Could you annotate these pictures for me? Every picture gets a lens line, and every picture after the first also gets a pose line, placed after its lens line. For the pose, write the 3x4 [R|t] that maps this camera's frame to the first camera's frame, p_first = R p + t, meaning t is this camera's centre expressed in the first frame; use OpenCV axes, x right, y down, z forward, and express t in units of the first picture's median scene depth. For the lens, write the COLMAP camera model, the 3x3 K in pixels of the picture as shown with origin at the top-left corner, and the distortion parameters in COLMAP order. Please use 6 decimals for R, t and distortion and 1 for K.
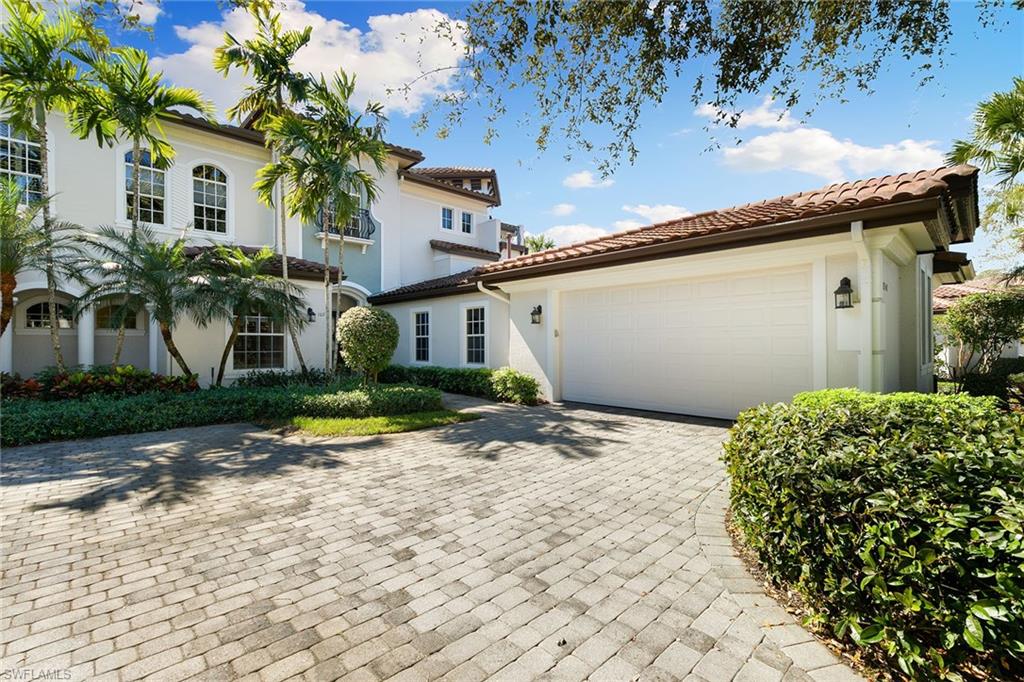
lens RADIAL K [[460.7, 0, 519.4], [0, 460.7, 332.4], [0, 0, 1]] dist [0.001171, -0.000118]
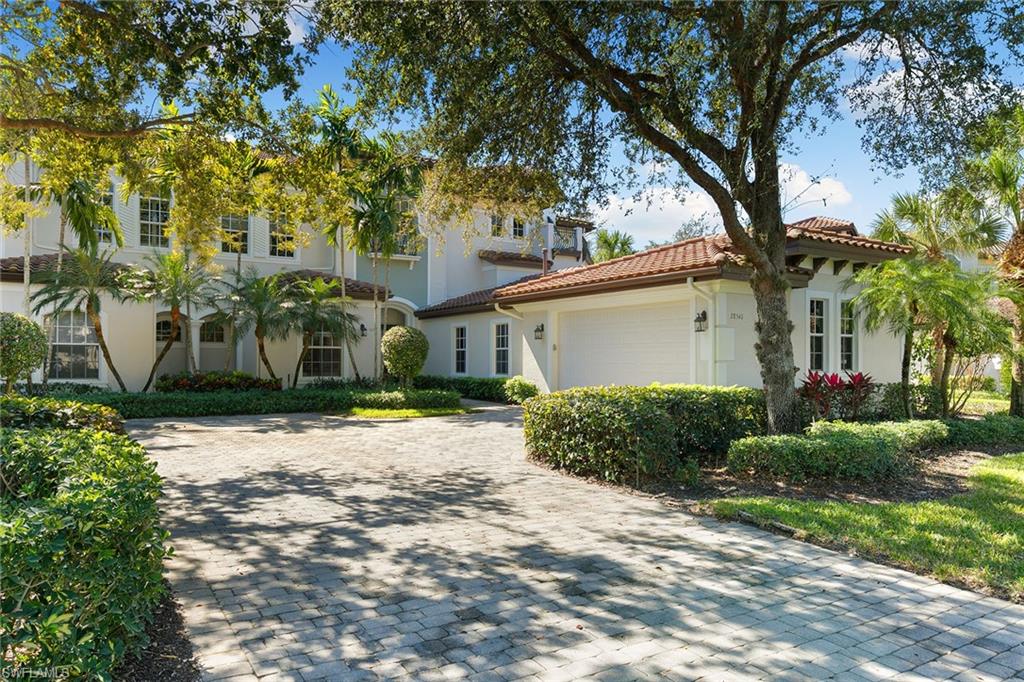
lens RADIAL K [[716.7, 0, 512.0], [0, 716.7, 341.0], [0, 0, 1]] dist [-0.001014, 0.000089]
pose [[0.975680, 0.001252, -0.219195, 0.314298], [-0.001884, 0.999995, -0.002673, -0.008005], [0.219190, 0.003021, 0.975677, -0.690600]]
